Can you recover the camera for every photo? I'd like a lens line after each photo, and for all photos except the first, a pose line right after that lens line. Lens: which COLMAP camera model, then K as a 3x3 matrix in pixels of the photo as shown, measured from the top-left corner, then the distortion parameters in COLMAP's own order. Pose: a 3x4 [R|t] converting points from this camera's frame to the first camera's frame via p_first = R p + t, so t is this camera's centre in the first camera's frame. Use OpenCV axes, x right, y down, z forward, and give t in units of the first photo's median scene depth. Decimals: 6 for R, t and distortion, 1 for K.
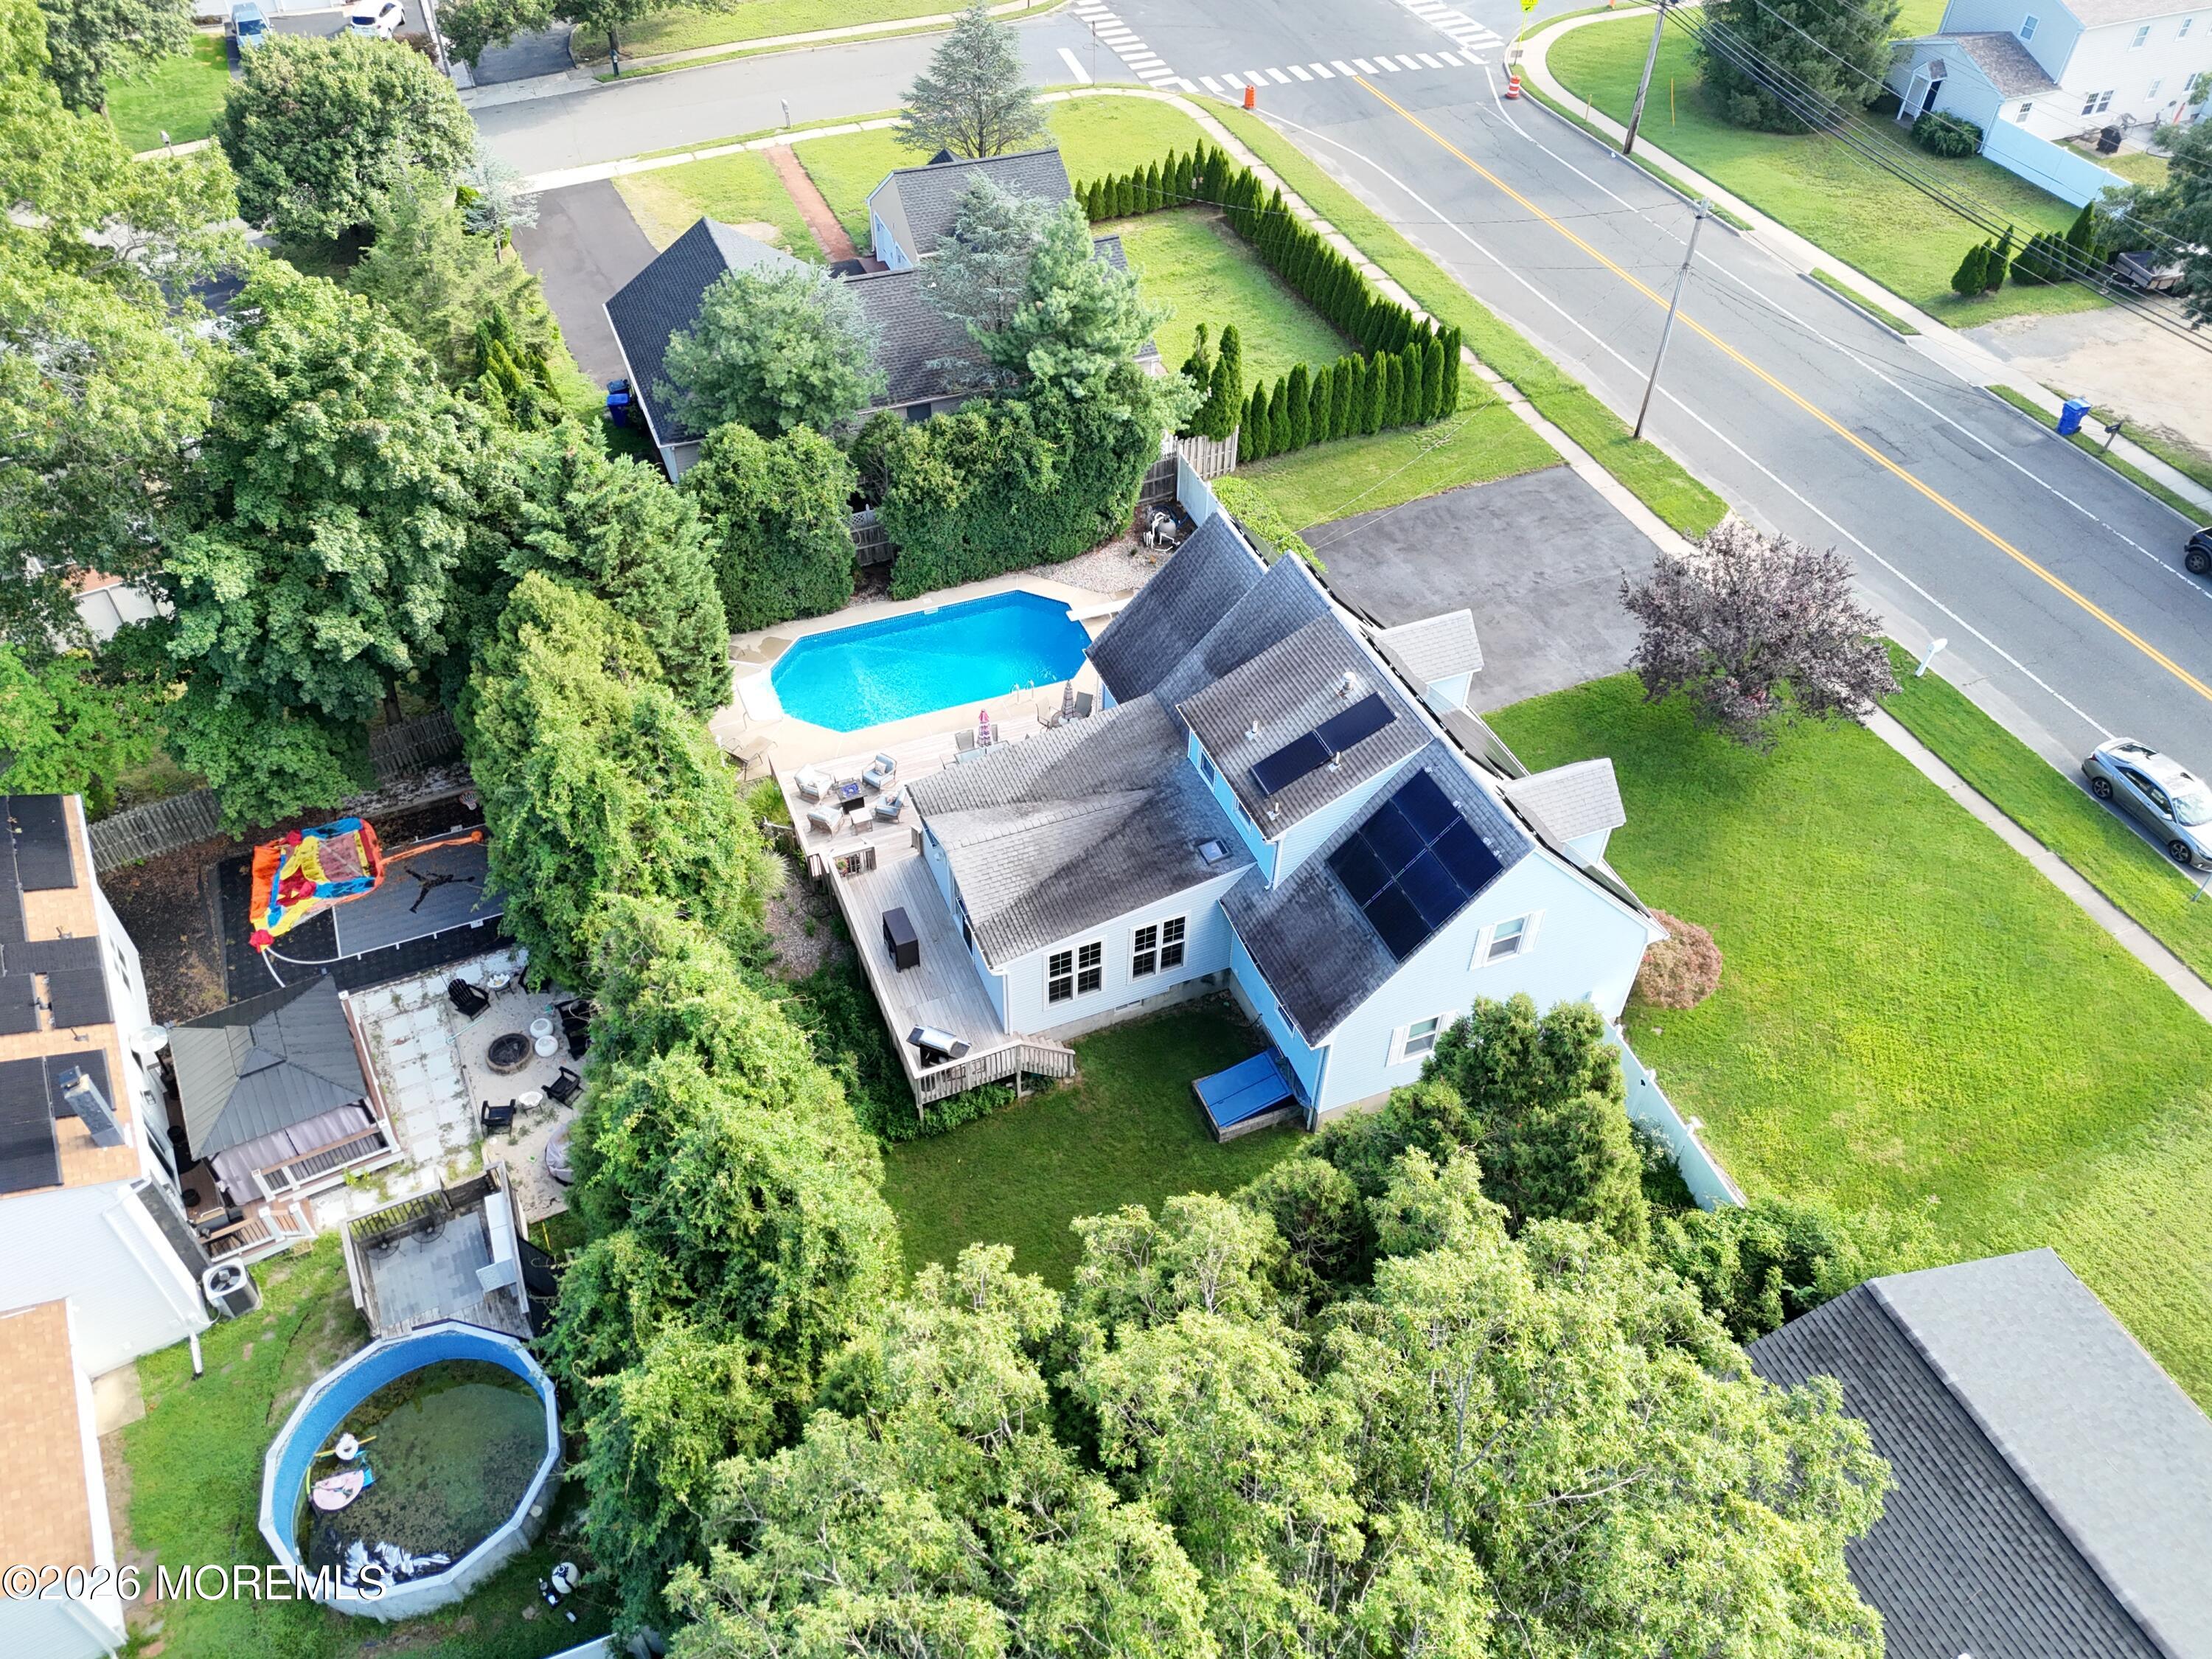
lens RADIAL K [[1625.9, 0, 1103.5], [0, 1625.9, 822.7], [0, 0, 1]] dist [0.070900, -0.062503]
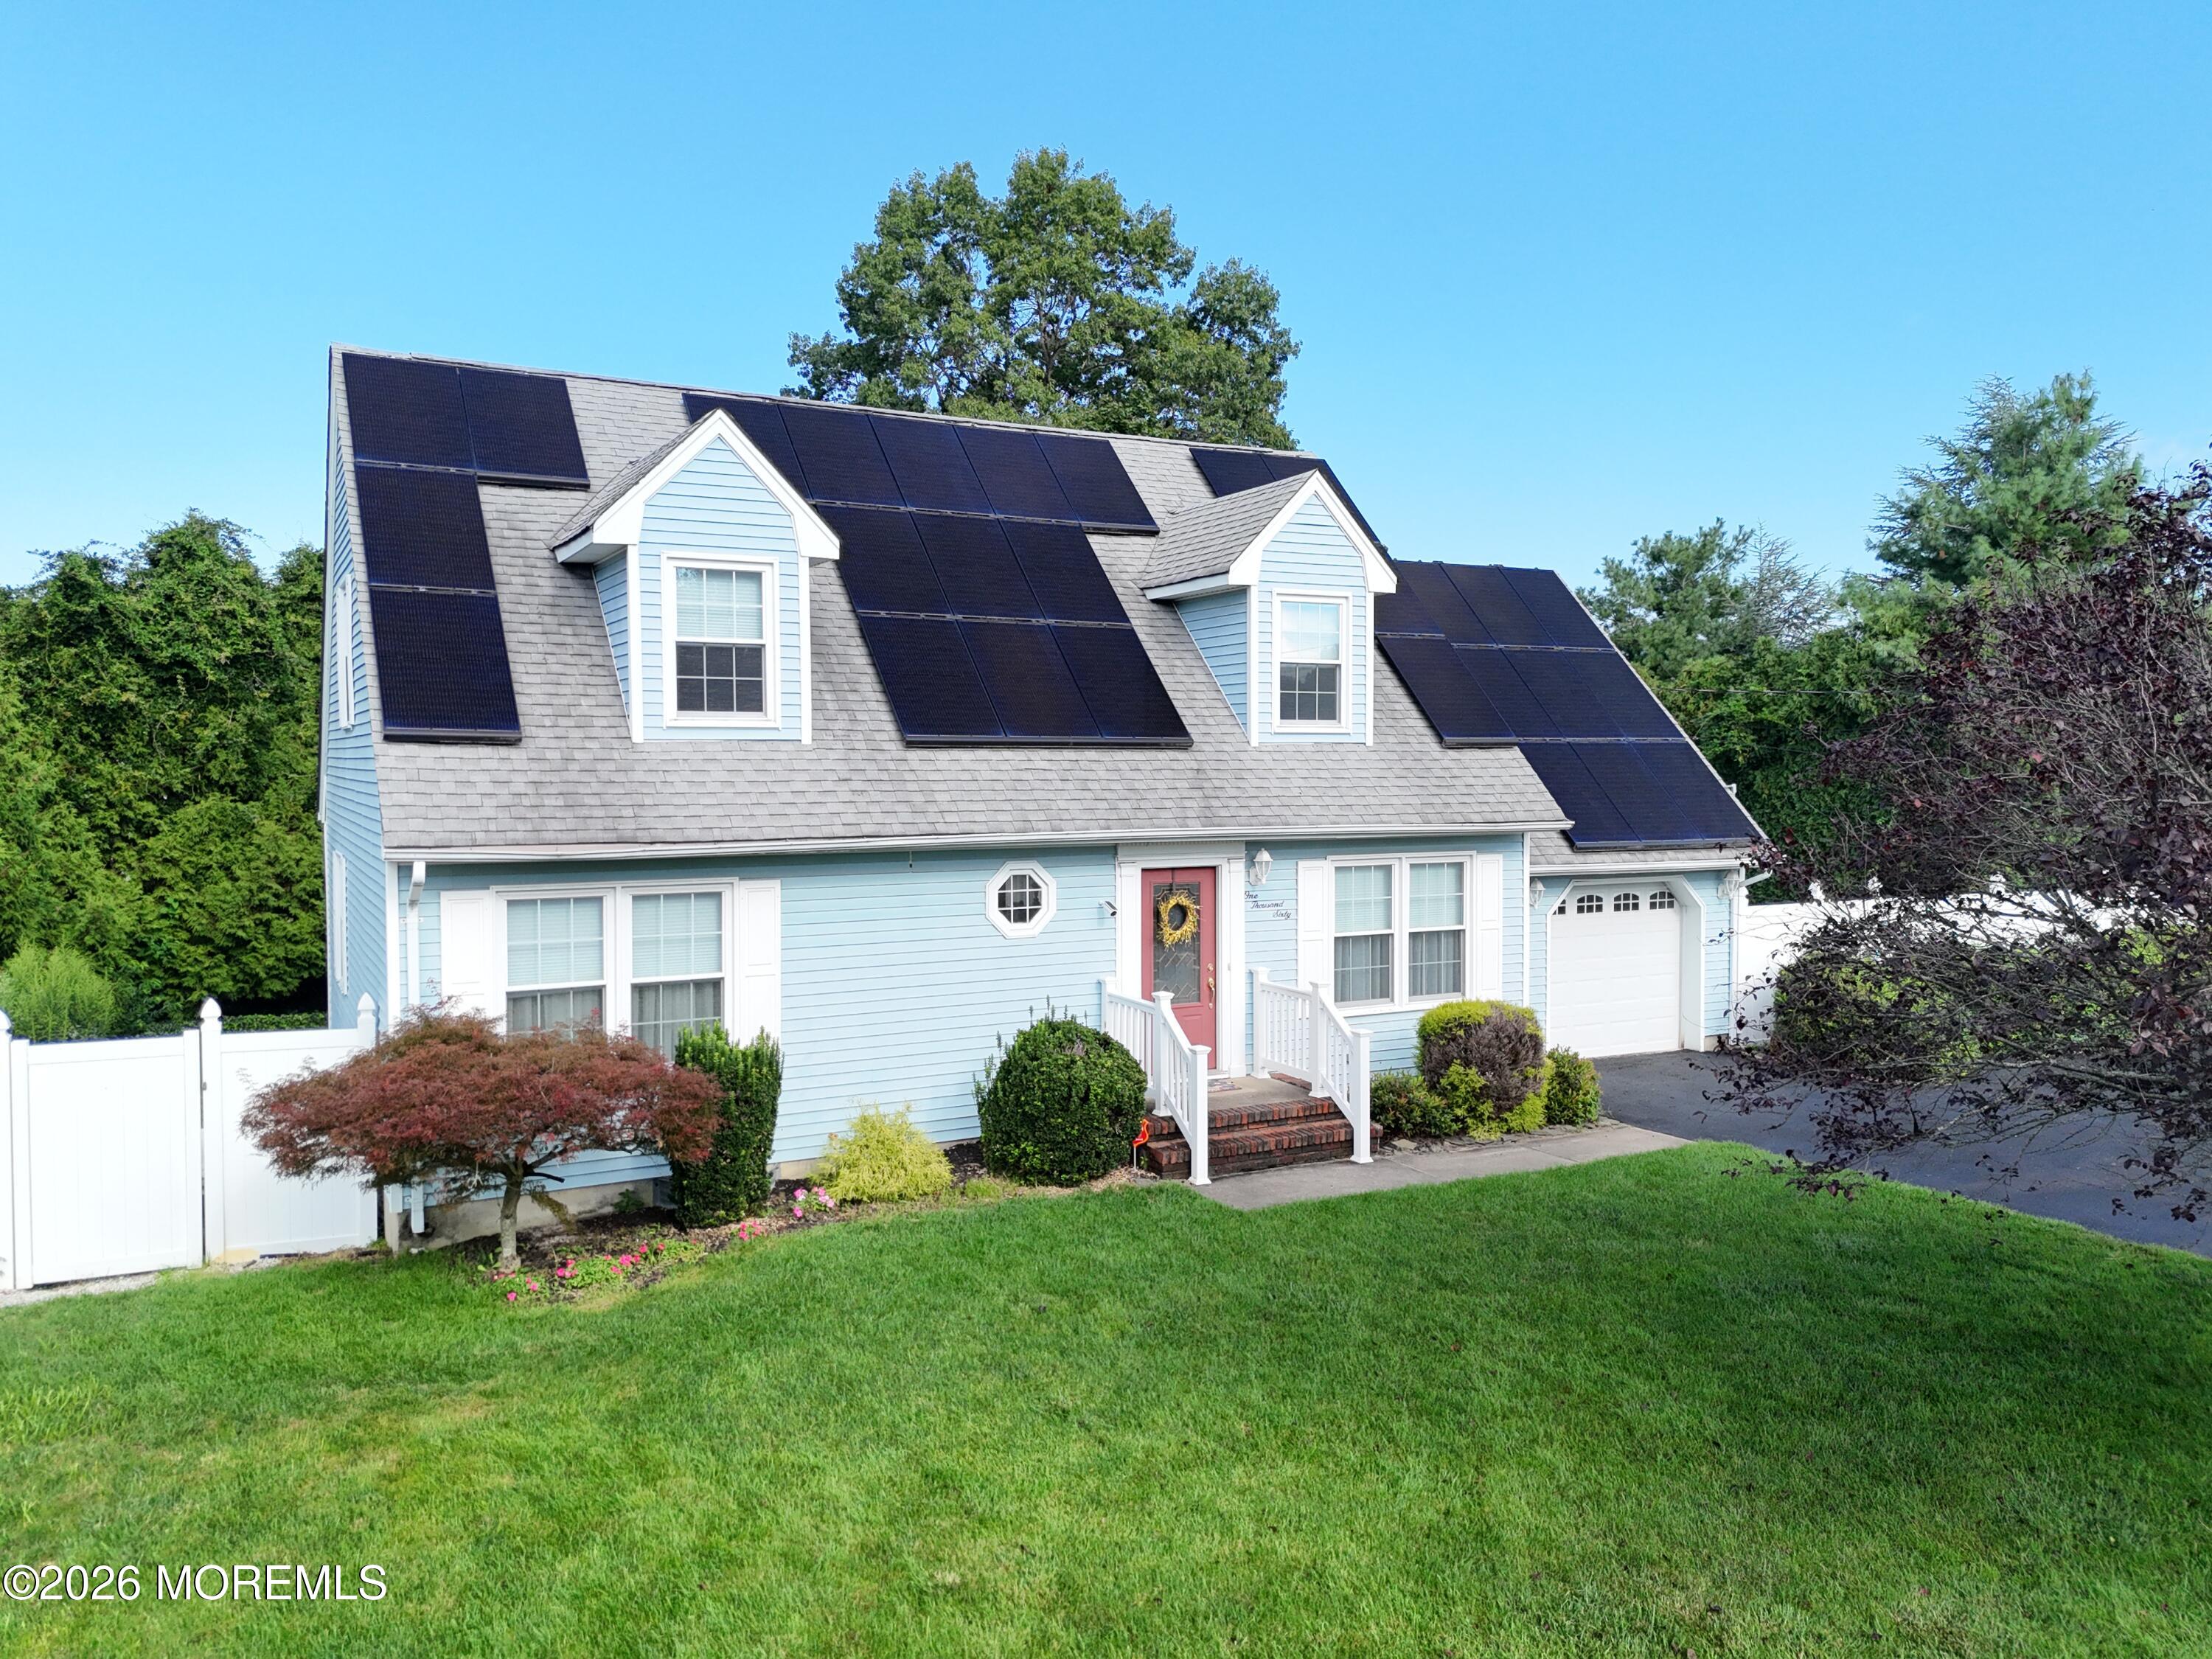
lens RADIAL K [[1625.9, 0, 1104.4], [0, 1625.9, 831.3], [0, 0, 1]] dist [0.070900, -0.062503]
pose [[0.104110, 0.032987, -0.994019, 0.561513], [-0.696675, 0.715696, -0.049217, -0.011332], [0.709792, 0.697632, 0.097492, 0.897786]]
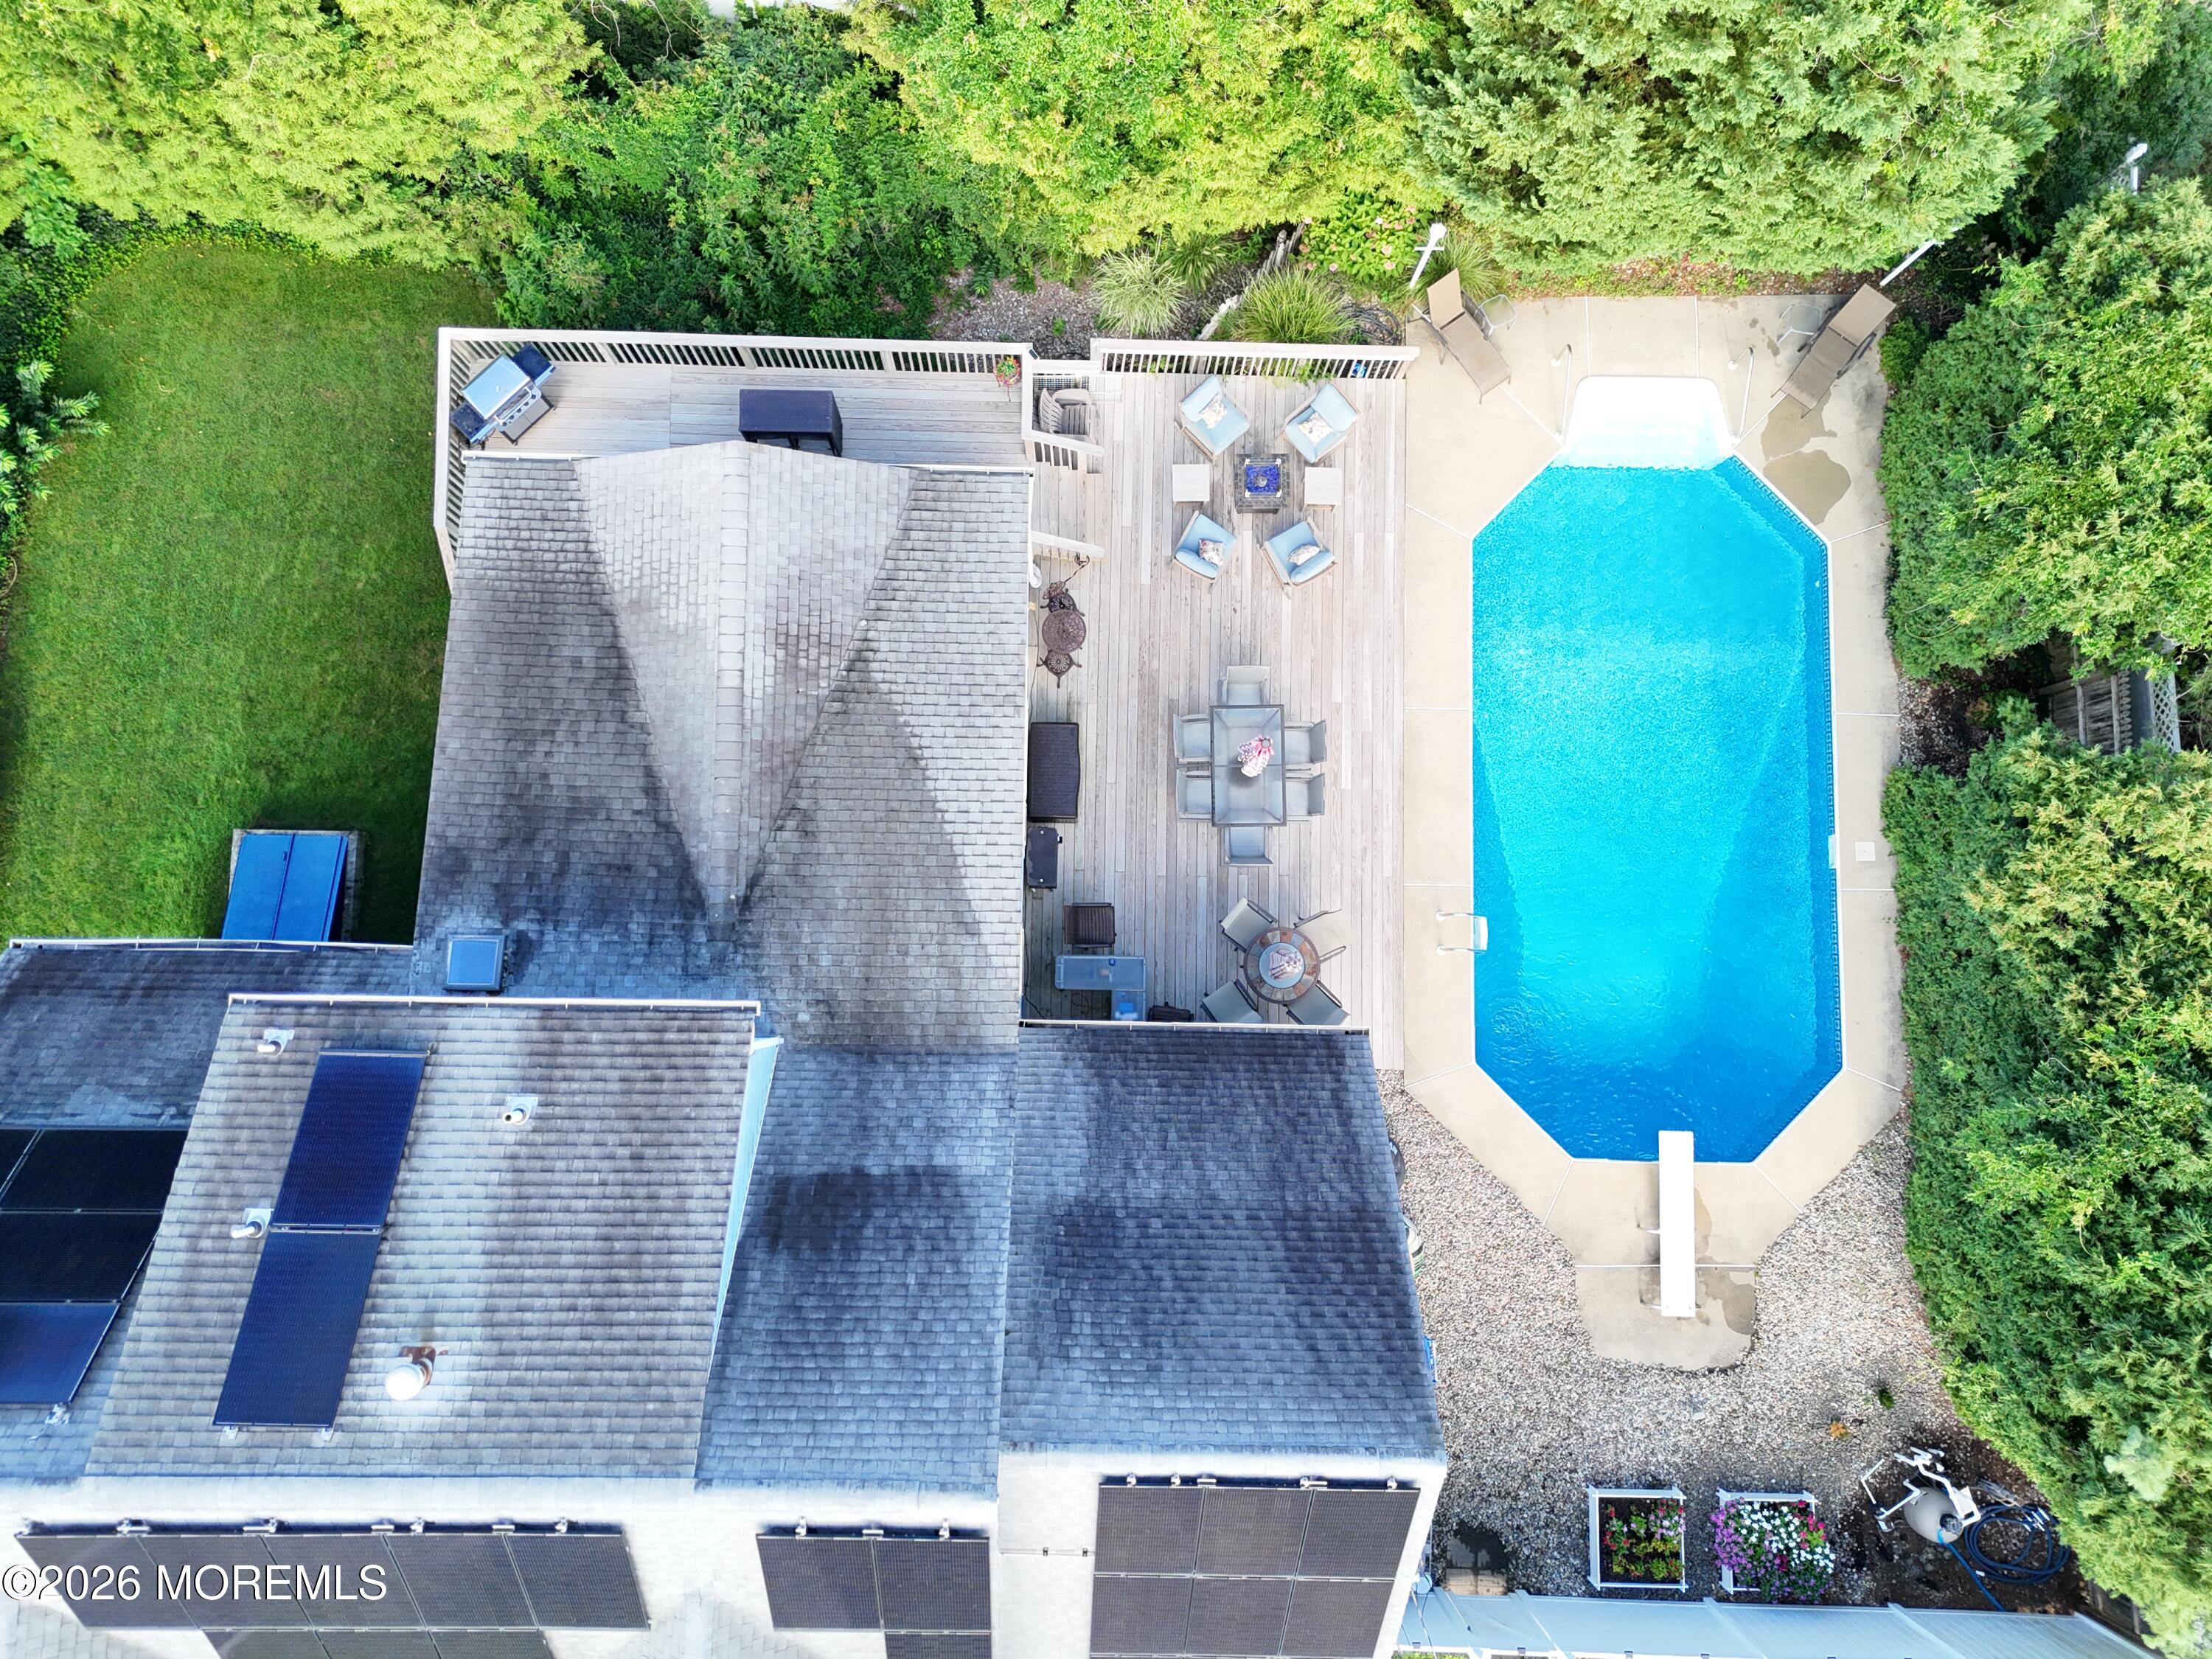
lens RADIAL K [[1625.9, 0, 1102.4], [0, 1625.9, 825.4], [0, 0, 1]] dist [0.070900, -0.062503]
pose [[-0.390930, 0.912438, -0.120960, 0.017805], [-0.664667, -0.188946, 0.722854, -0.362692], [0.636704, 0.362983, 0.680332, 0.669876]]
